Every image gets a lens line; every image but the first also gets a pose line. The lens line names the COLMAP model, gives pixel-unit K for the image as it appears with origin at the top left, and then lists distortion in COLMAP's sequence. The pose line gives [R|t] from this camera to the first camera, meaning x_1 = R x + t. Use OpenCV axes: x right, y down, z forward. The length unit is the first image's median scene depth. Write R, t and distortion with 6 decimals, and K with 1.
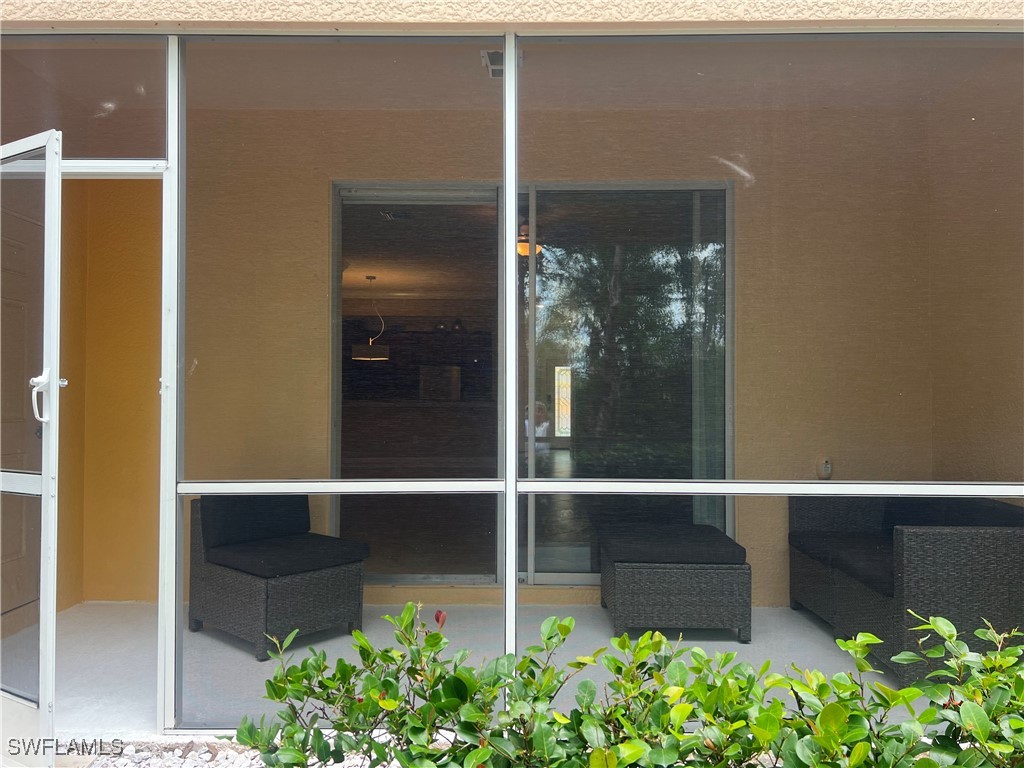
lens RADIAL K [[761.2, 0, 514.5], [0, 761.2, 392.6], [0, 0, 1]] dist [0.077191, -0.087535]
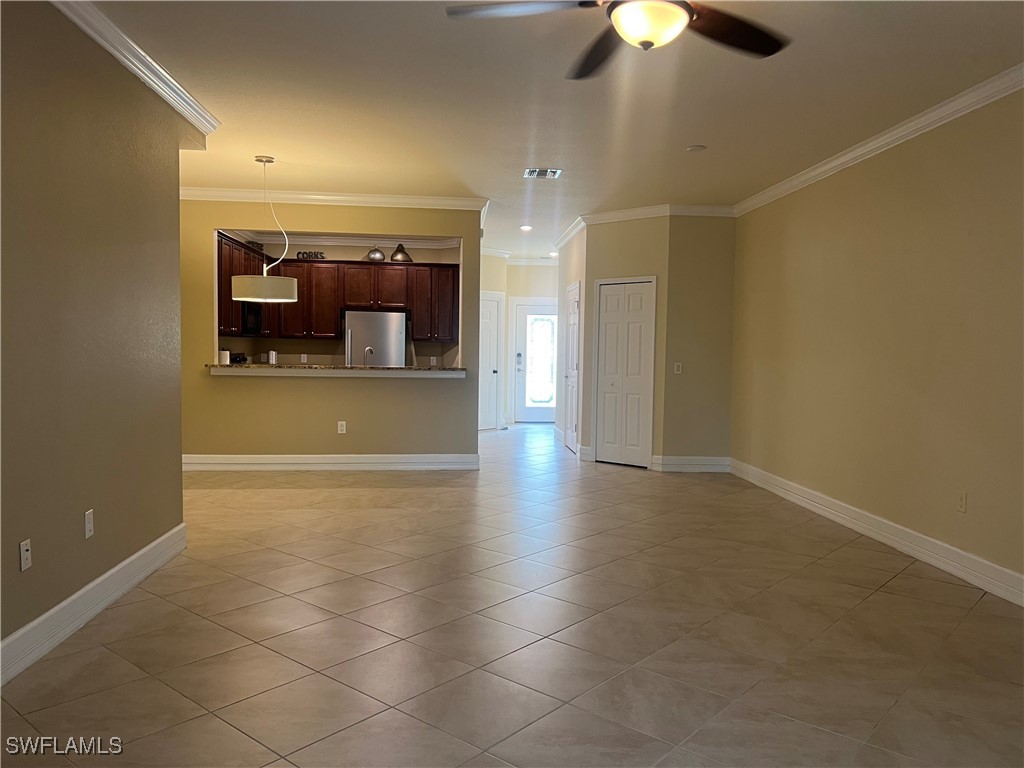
lens RADIAL K [[761.2, 0, 514.5], [0, 761.2, 392.6], [0, 0, 1]] dist [0.077191, -0.087535]
pose [[0.994231, 0.006824, 0.107047, -0.048164], [-0.014888, 0.997094, 0.074715, -0.016782], [-0.106226, -0.075878, 0.991443, 0.307451]]
